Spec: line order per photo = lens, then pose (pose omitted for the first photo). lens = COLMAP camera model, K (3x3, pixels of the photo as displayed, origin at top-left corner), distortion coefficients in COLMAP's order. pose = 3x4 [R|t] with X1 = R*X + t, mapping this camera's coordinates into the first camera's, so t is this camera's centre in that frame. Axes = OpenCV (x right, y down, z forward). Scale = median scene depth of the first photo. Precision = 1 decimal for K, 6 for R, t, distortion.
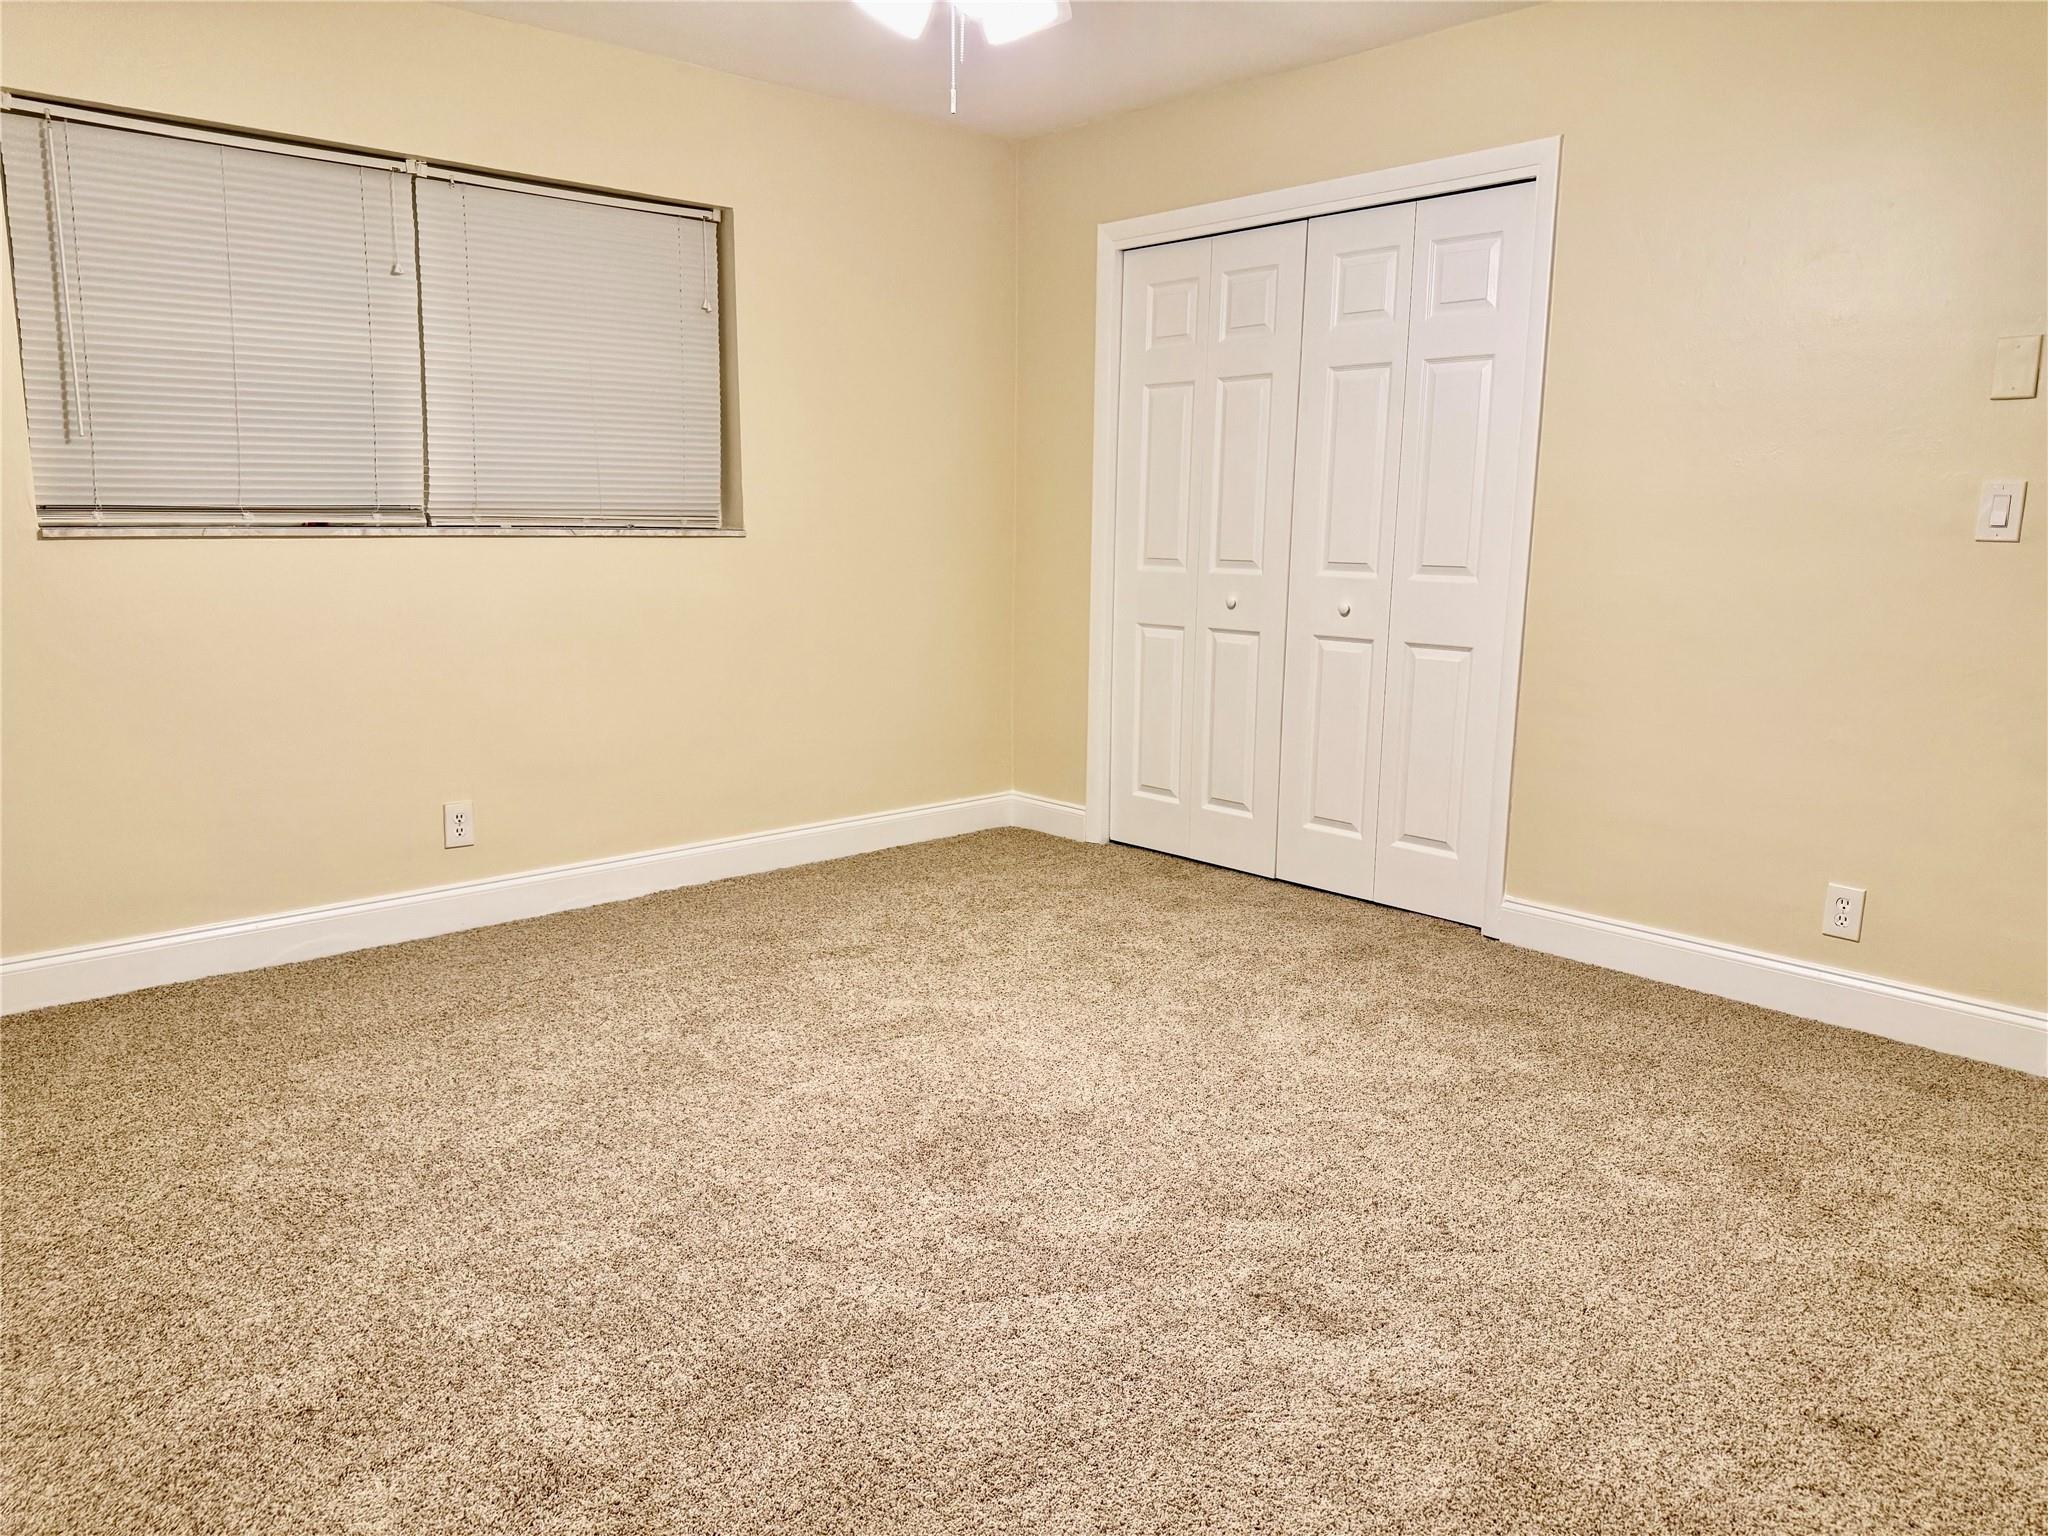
lens RADIAL K [[1450.2, 0, 1030.3], [0, 1450.2, 764.5], [0, 0, 1]] dist [0.106611, -0.139760]
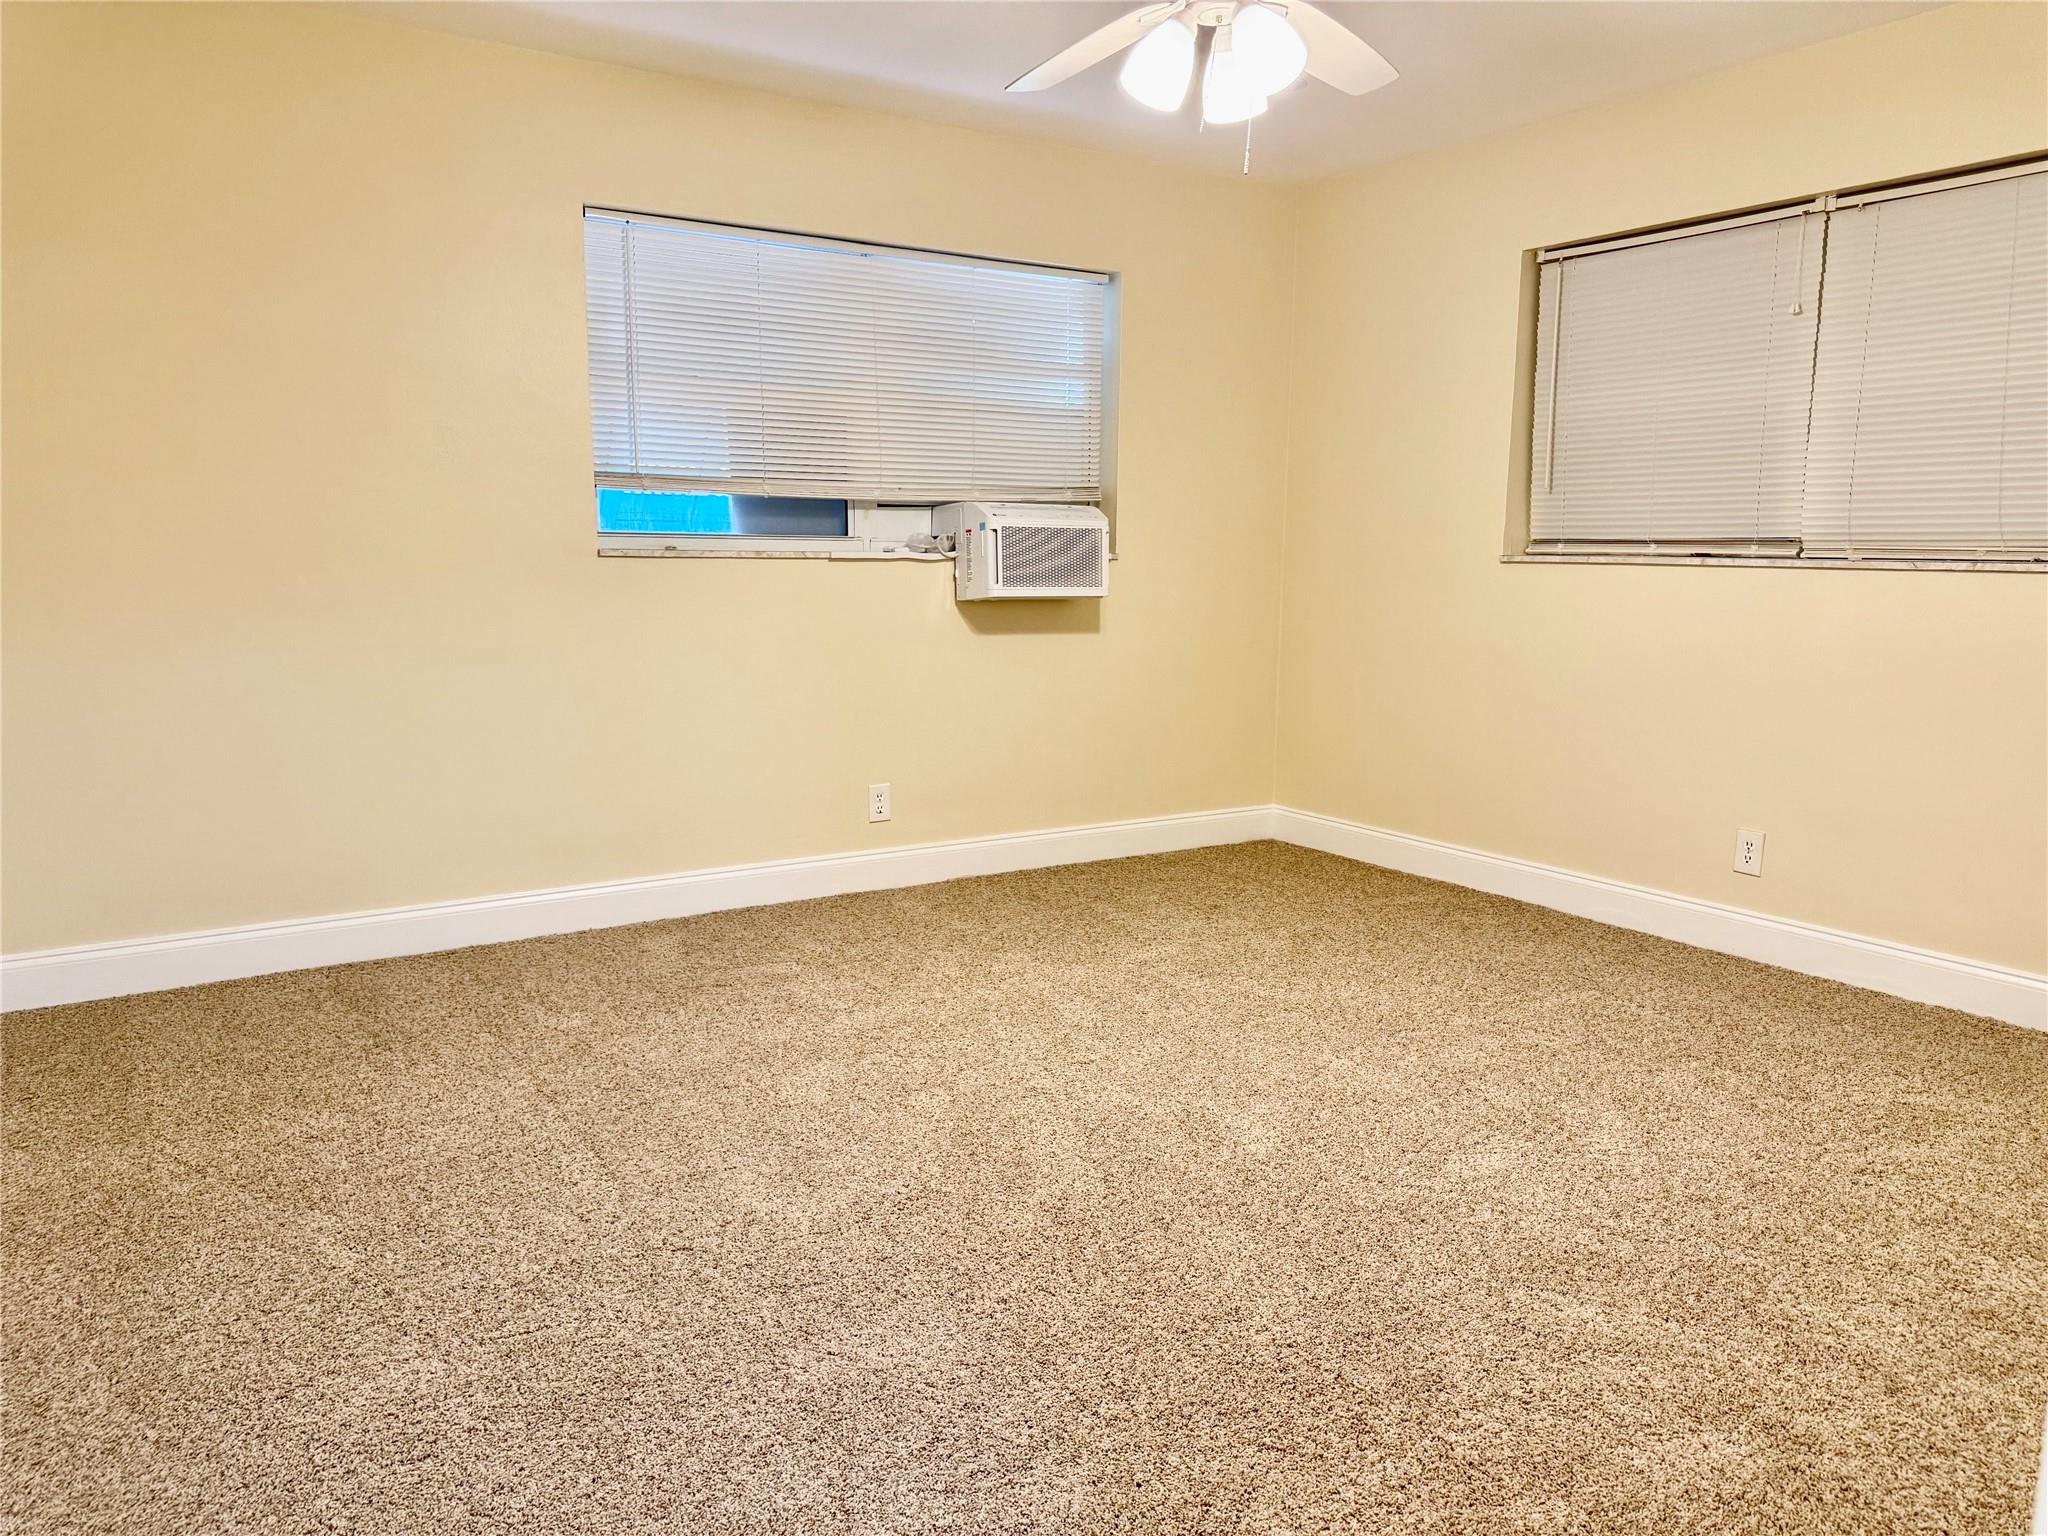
lens RADIAL K [[1450.2, 0, 1030.3], [0, 1450.2, 764.5], [0, 0, 1]] dist [0.106611, -0.139760]
pose [[-0.146867, 0.143531, -0.978687, 0.686624], [-0.179810, 0.969058, 0.169102, -0.103246], [0.972676, 0.200813, -0.116514, 0.648936]]
